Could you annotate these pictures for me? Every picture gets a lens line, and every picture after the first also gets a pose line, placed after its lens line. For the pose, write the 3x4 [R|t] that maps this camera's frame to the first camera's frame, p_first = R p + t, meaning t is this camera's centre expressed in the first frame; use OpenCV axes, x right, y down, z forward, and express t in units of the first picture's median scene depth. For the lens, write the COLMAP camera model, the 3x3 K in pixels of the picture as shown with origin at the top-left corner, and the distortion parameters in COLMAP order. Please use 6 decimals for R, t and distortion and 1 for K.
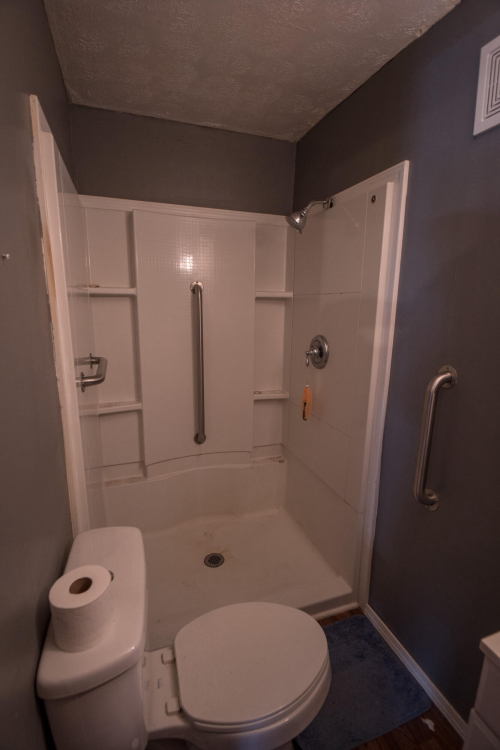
lens RADIAL K [[355.4, 0, 250.1], [0, 355.4, 375.1], [0, 0, 1]] dist [0.004304, -0.008967]
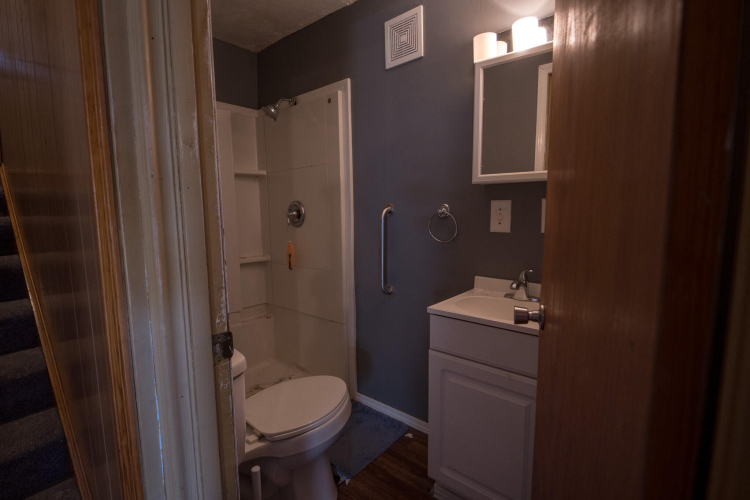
lens RADIAL K [[355.4, 0, 373.2], [0, 355.4, 250.5], [0, 0, 1]] dist [0.004304, -0.008967]
pose [[0.867203, -0.080169, 0.491458, -0.209541], [0.125631, 0.990252, -0.060148, 0.179525], [-0.481846, 0.113903, 0.868822, -0.229998]]
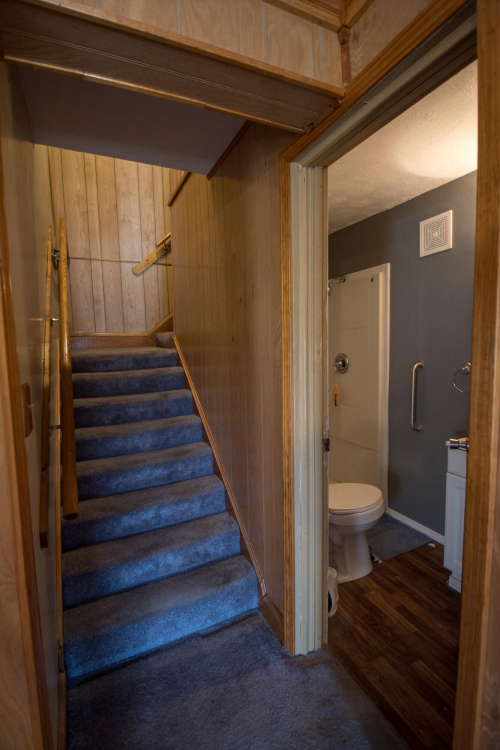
lens RADIAL K [[355.4, 0, 249.4], [0, 355.4, 374.1], [0, 0, 1]] dist [0.004304, -0.008967]
pose [[0.993863, -0.041216, 0.102650, -0.419092], [0.053794, 0.990954, -0.122951, 0.168526], [-0.096654, 0.127718, 0.987090, -0.609120]]
